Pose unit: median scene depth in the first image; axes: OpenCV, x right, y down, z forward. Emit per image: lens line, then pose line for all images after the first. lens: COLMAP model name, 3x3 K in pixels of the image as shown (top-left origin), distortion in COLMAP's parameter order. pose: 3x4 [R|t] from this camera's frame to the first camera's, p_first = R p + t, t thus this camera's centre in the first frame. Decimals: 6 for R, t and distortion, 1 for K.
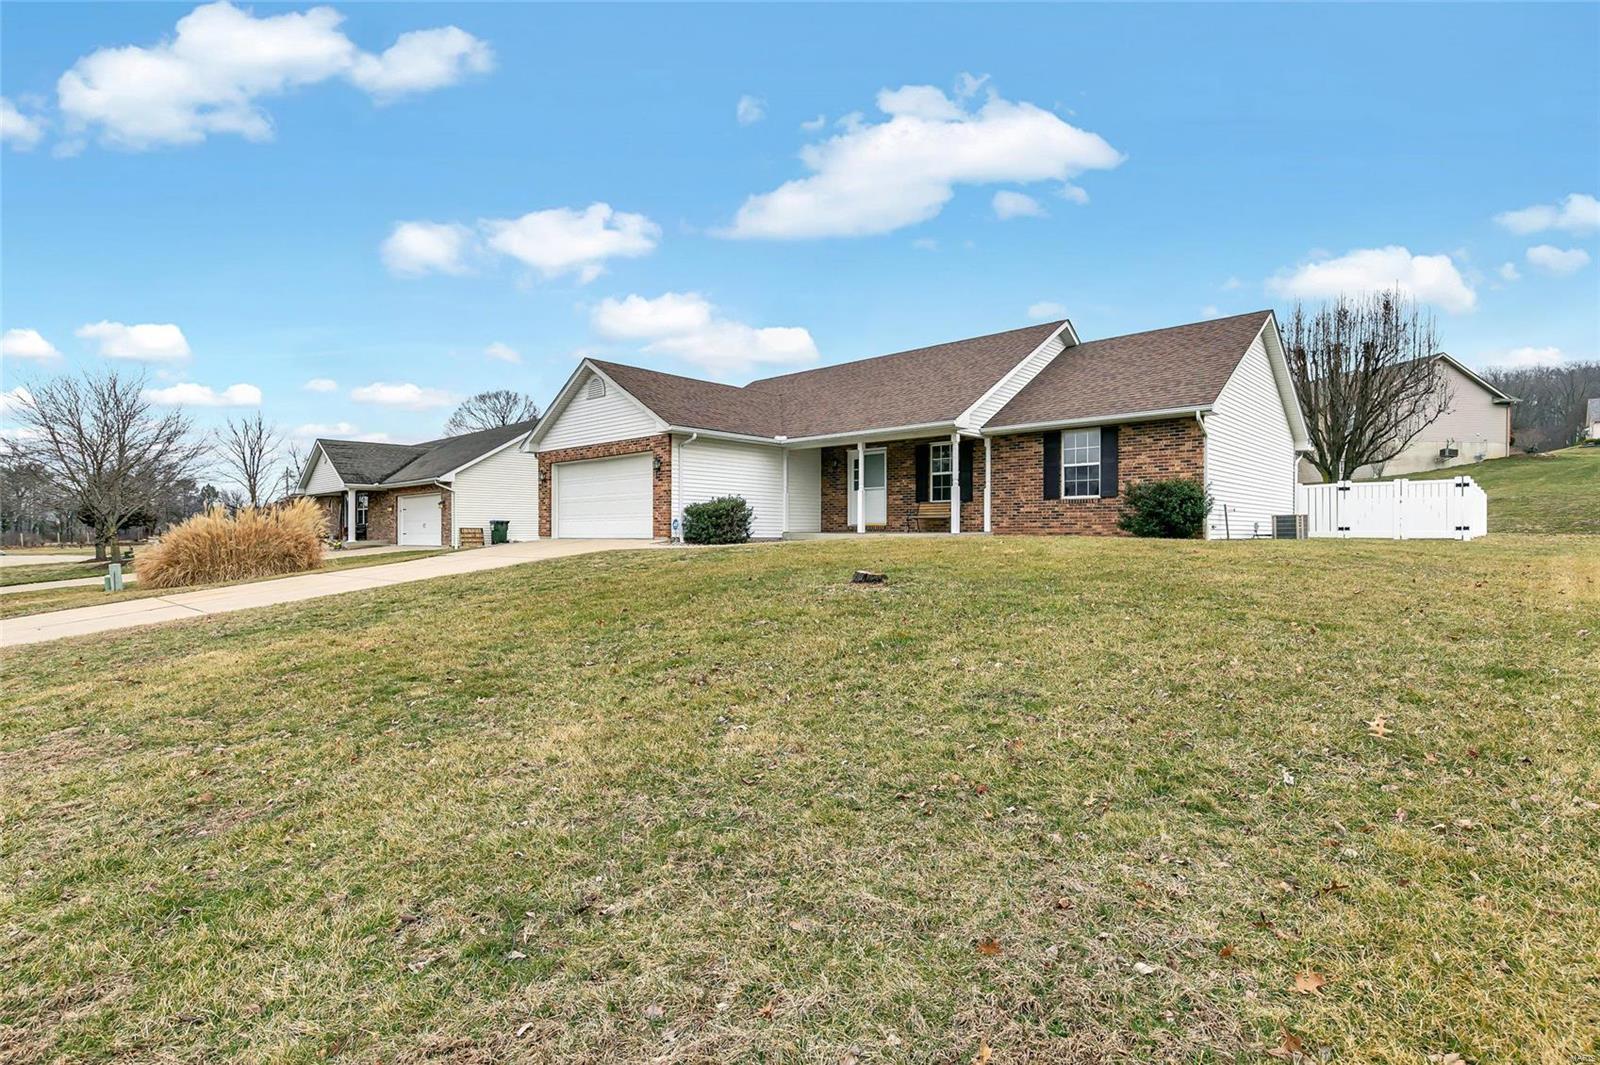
lens RADIAL K [[780.4, 0, 801.0], [0, 780.4, 531.6], [0, 0, 1]] dist [0.003198, -0.000393]
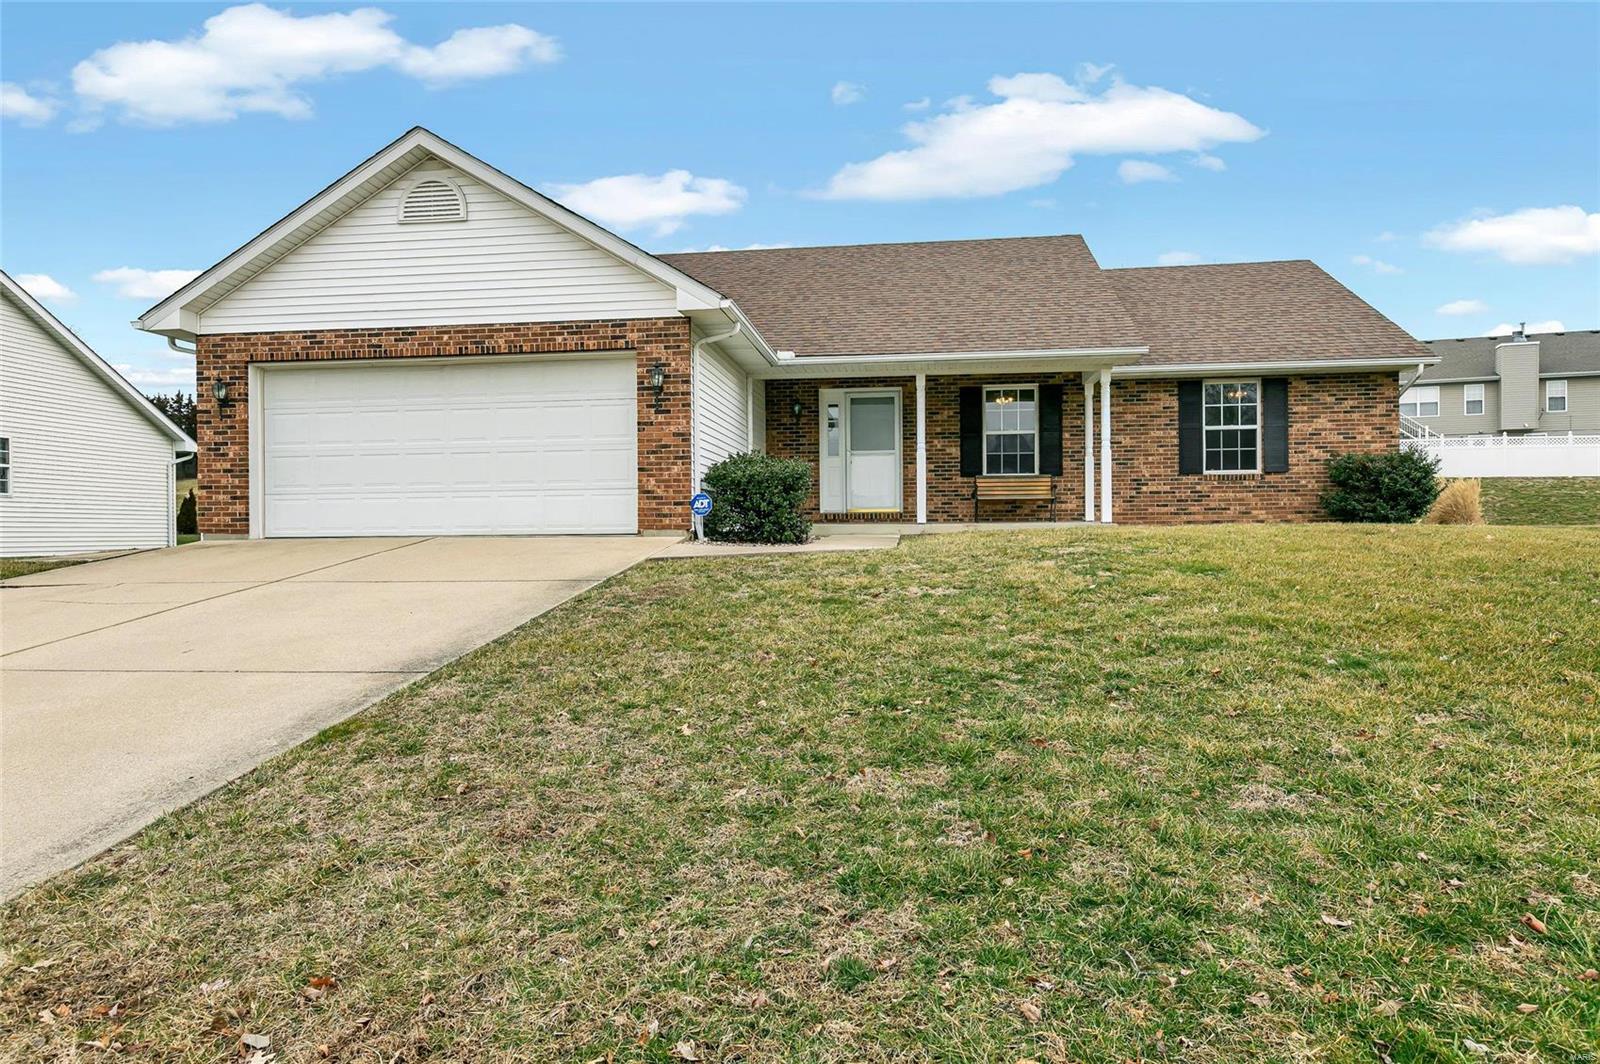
lens RADIAL K [[970.0, 0, 800.2], [0, 970.0, 536.4], [0, 0, 1]] dist [0.005413, 0.001778]
pose [[0.807940, -0.007731, 0.589214, -0.457890], [0.006033, 0.999970, 0.004848, 0.008544], [-0.589234, -0.000362, 0.807963, 0.457113]]
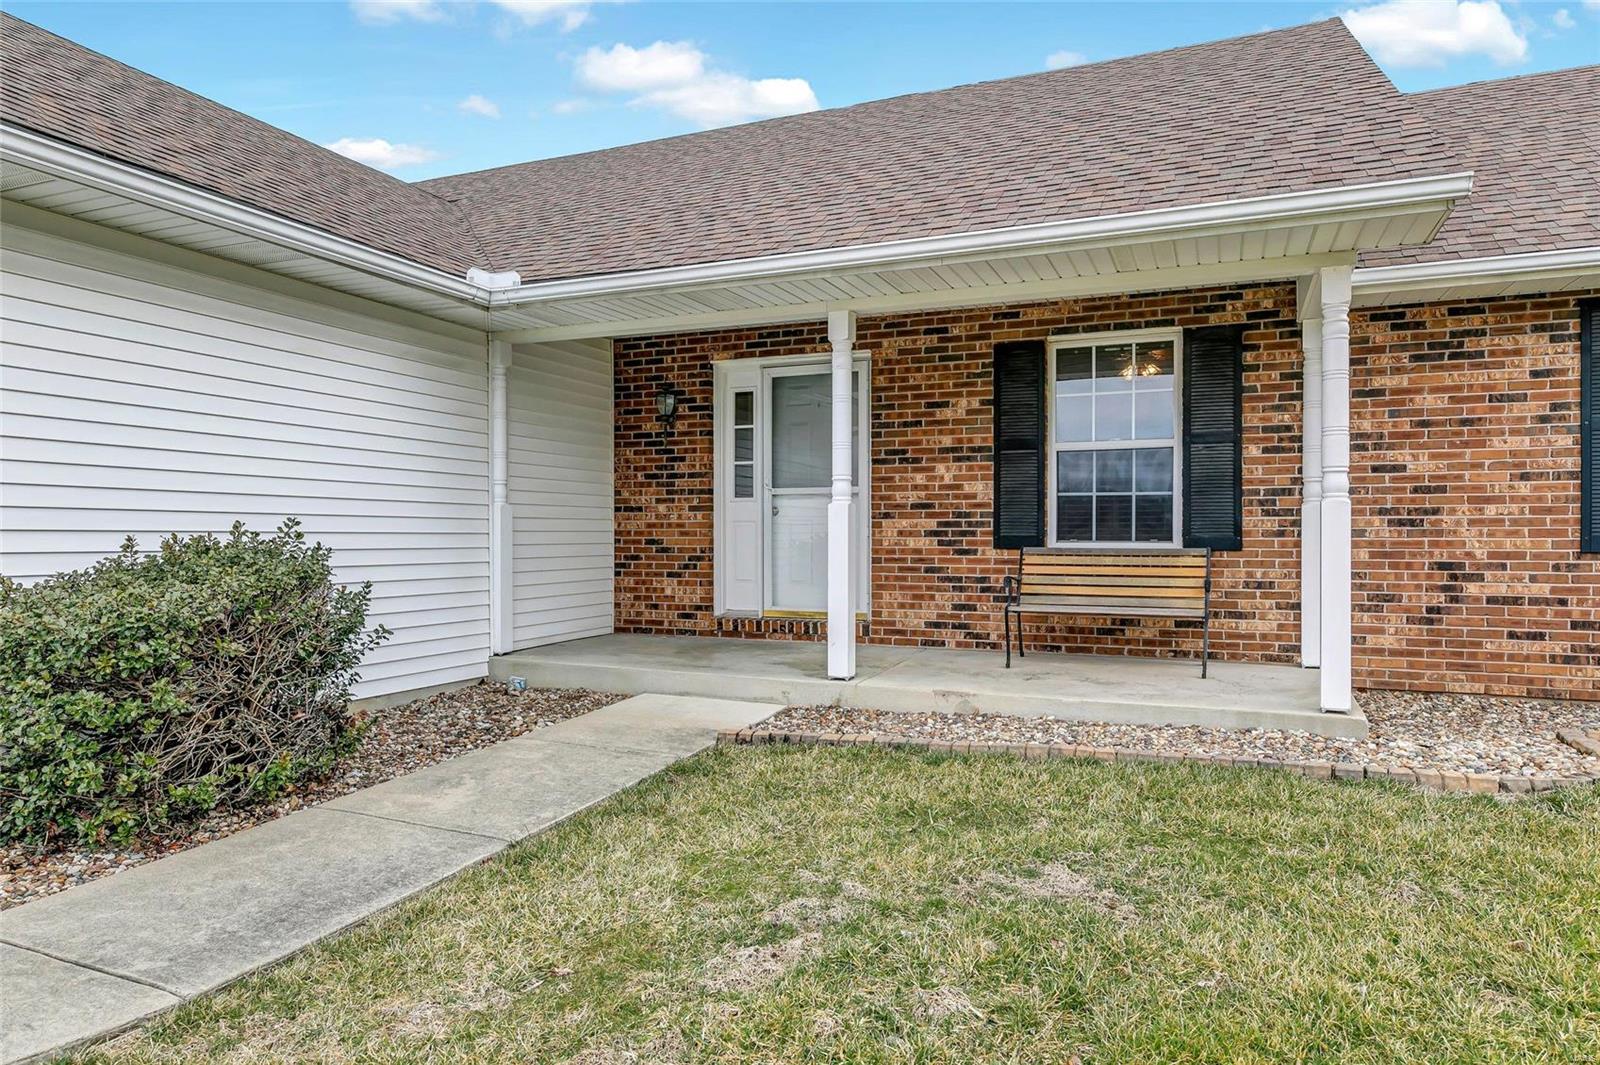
lens RADIAL K [[1010.4, 0, 800.5], [0, 1010.4, 537.8], [0, 0, 1]] dist [0.001548, 0.002162]
pose [[0.939269, -0.002890, 0.343169, -0.046968], [-0.000094, 0.999962, 0.008677, -0.046058], [-0.343181, -0.008182, 0.939234, 0.721629]]
